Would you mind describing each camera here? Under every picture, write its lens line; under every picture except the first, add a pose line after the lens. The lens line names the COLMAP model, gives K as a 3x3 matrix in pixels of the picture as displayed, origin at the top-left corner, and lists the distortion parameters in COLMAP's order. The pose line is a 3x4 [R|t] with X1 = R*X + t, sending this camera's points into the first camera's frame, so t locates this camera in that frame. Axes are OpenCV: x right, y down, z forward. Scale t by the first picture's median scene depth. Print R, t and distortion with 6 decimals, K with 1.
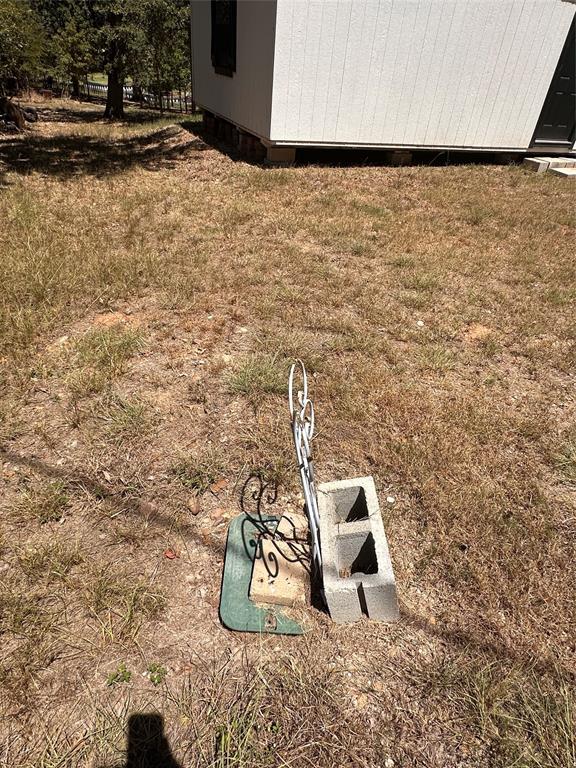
lens RADIAL K [[460.9, 0, 288.0], [0, 460.9, 384.0], [0, 0, 1]] dist [-0.001505, 0.001661]
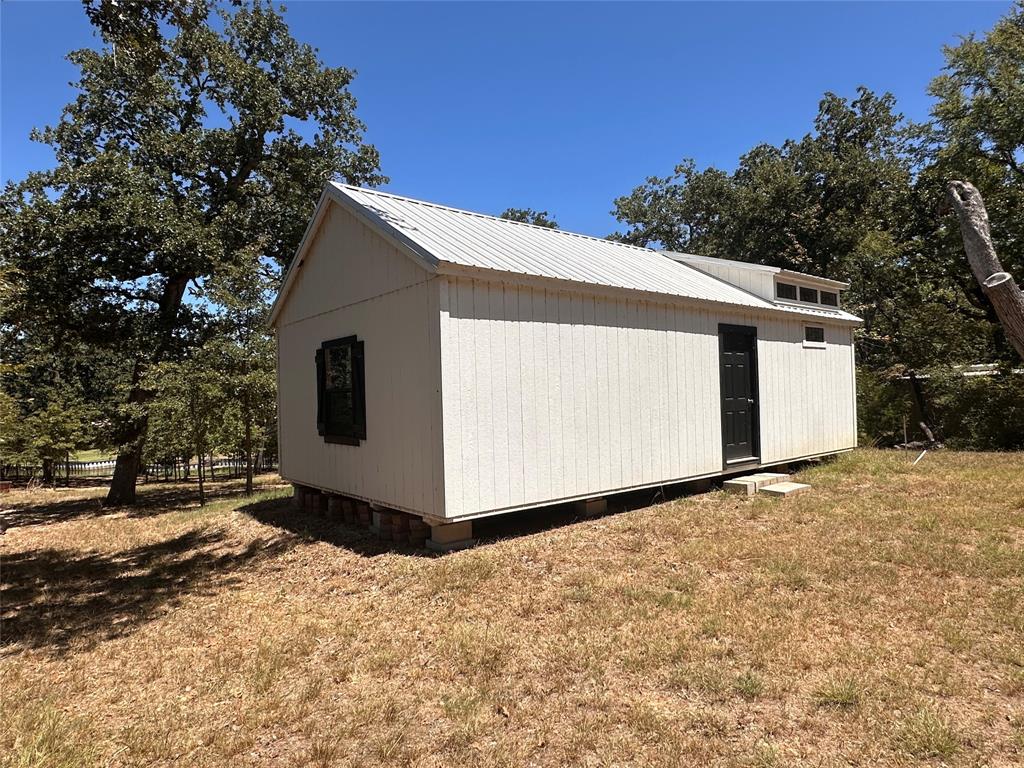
lens RADIAL K [[614.5, 0, 512.0], [0, 614.5, 384.0], [0, 0, 1]] dist [-0.001505, 0.001661]
pose [[0.950930, -0.100510, 0.292626, -0.166253], [0.254425, 0.792203, -0.554691, -0.126440], [-0.176067, 0.601924, 0.778902, 0.115419]]
